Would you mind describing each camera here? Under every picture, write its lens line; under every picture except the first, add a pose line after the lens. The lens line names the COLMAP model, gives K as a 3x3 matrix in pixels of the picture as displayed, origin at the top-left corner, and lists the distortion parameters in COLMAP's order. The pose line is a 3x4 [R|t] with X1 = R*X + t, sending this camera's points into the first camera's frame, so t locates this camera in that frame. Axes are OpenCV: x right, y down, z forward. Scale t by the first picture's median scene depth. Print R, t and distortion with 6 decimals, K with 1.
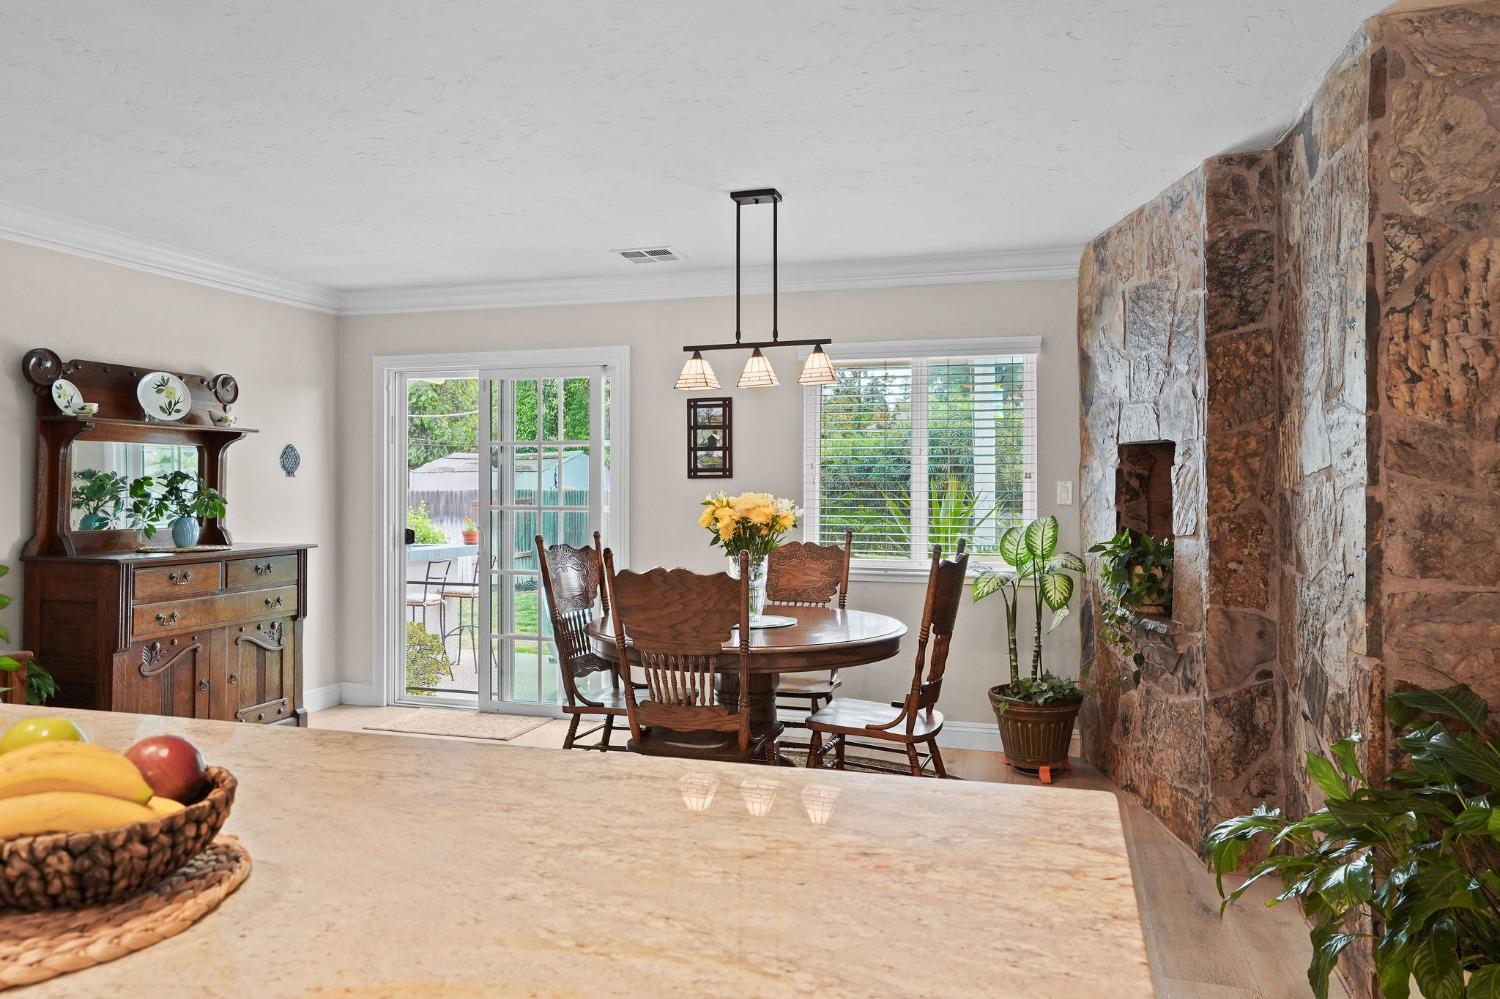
lens RADIAL K [[1035.3, 0, 744.5], [0, 1035.3, 461.4], [0, 0, 1]] dist [-0.008746, 0.048093]
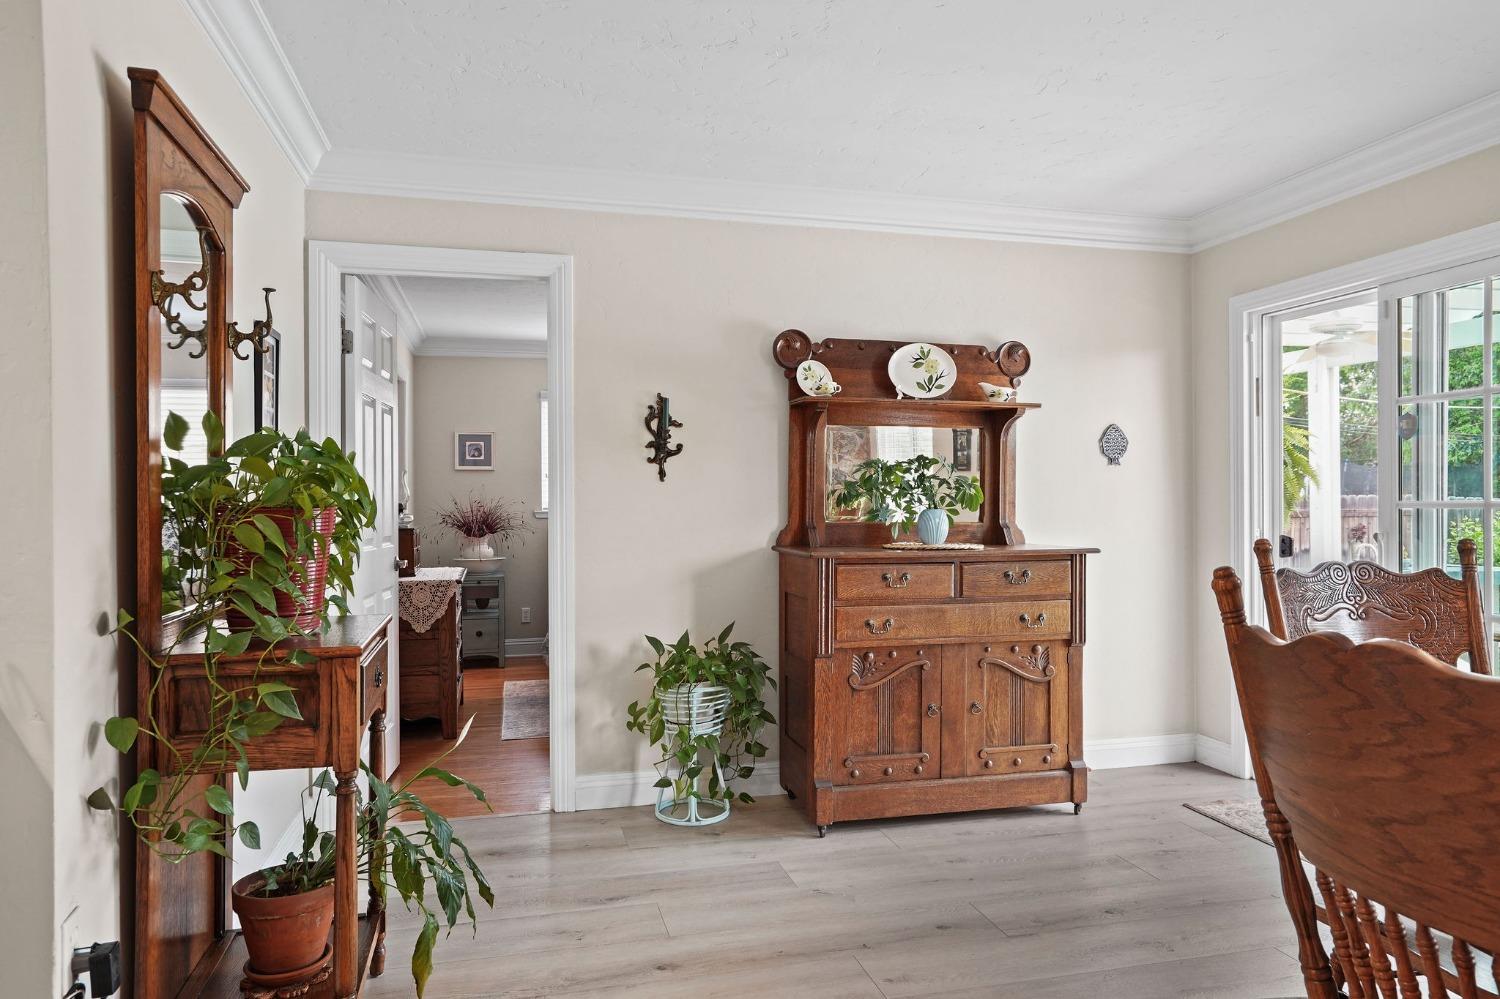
lens RADIAL K [[958.7, 0, 752.6], [0, 958.7, 504.0], [0, 0, 1]] dist [-0.000292, 0.000978]
pose [[0.525293, -0.000401, -0.850921, 0.051684], [0.021148, 0.999697, 0.012583, 0.036439], [0.850658, -0.024605, 0.525143, 0.458412]]
